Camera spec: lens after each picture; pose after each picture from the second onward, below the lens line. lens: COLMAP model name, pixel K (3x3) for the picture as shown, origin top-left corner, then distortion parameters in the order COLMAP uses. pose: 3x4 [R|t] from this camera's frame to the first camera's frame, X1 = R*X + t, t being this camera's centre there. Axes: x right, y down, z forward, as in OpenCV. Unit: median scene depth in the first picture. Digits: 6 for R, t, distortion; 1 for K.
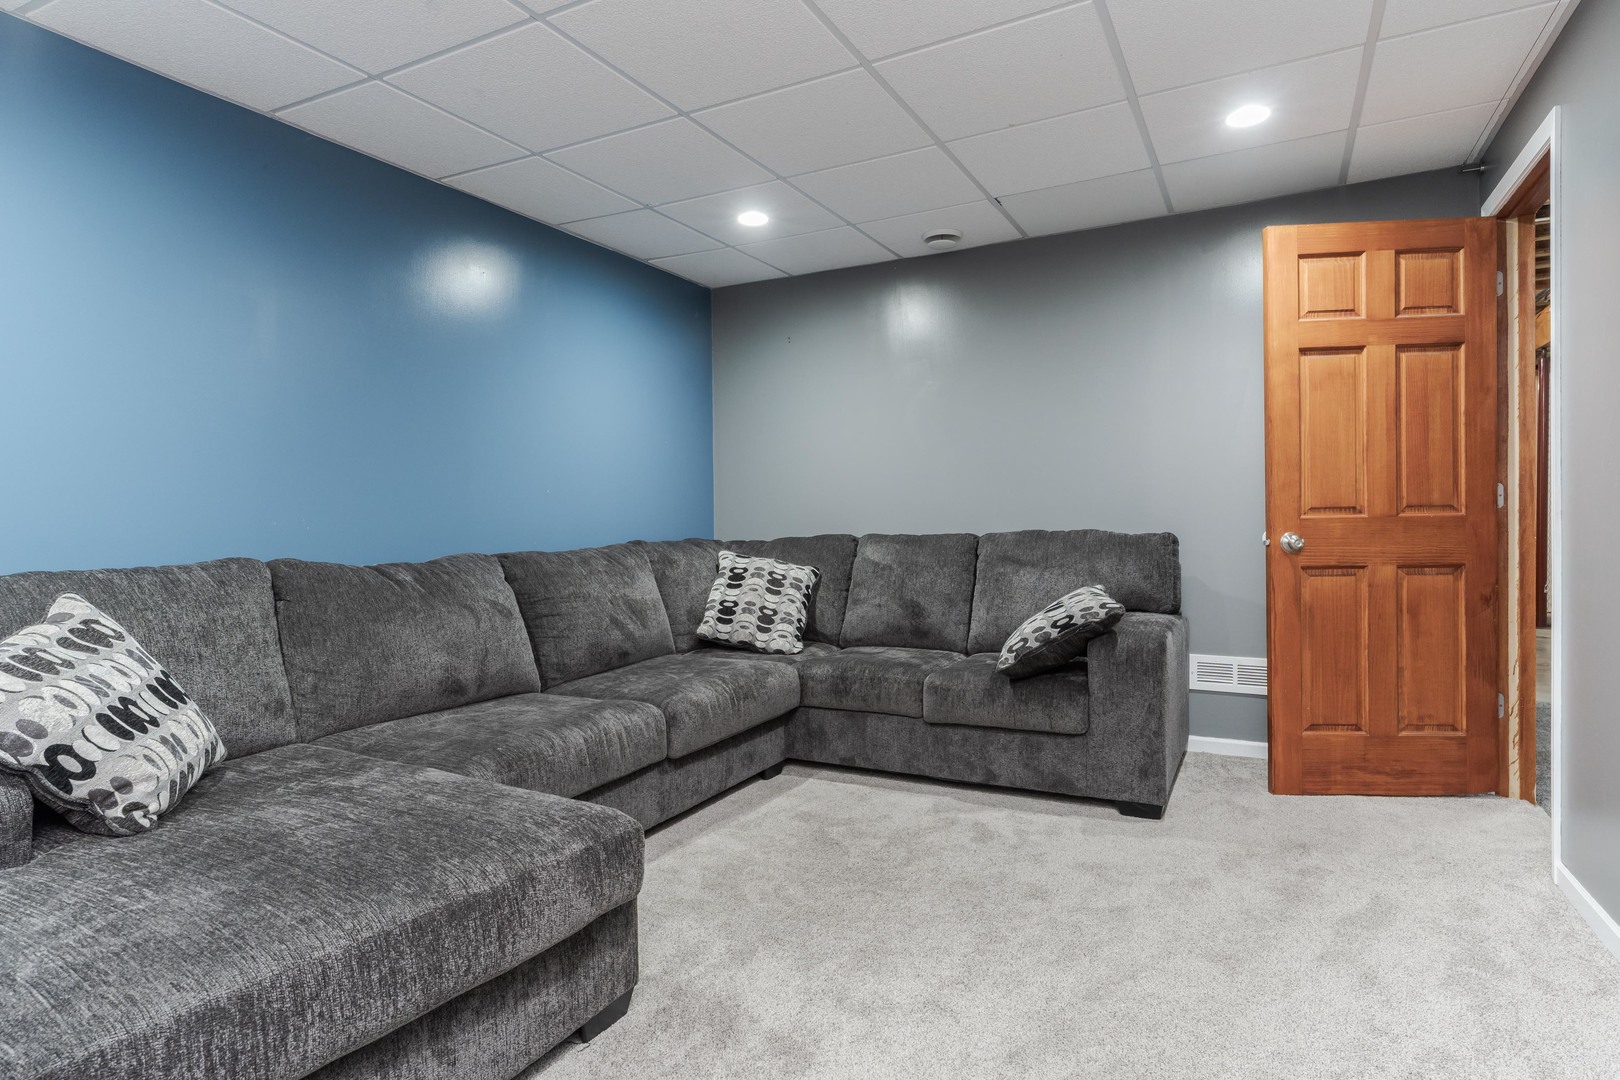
lens RADIAL K [[890.2, 0, 809.0], [0, 890.2, 536.4], [0, 0, 1]] dist [0.007417, 0.000015]
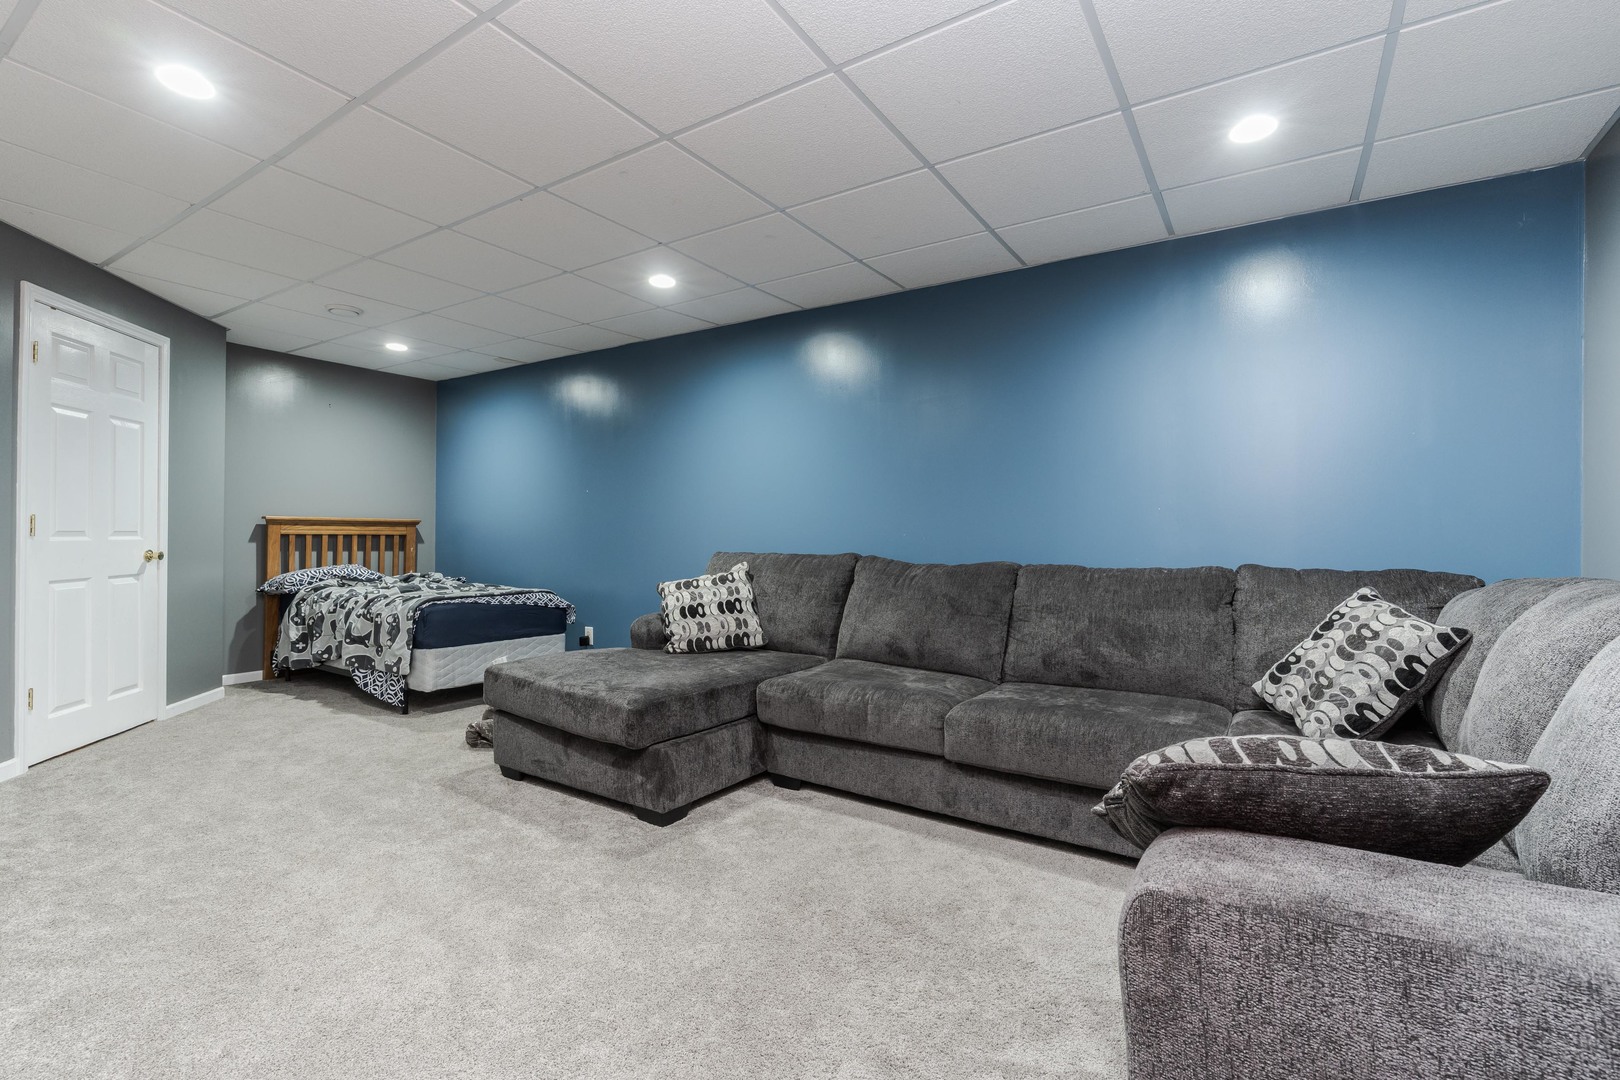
lens RADIAL K [[719.3, 0, 811.6], [0, 719.3, 536.4], [0, 0, 1]] dist [0.000772, 0.000671]
pose [[0.995102, 0.016682, -0.097432, 0.086380], [-0.018671, 0.999635, -0.019540, -0.004818], [0.097071, 0.021263, 0.995050, 0.163032]]
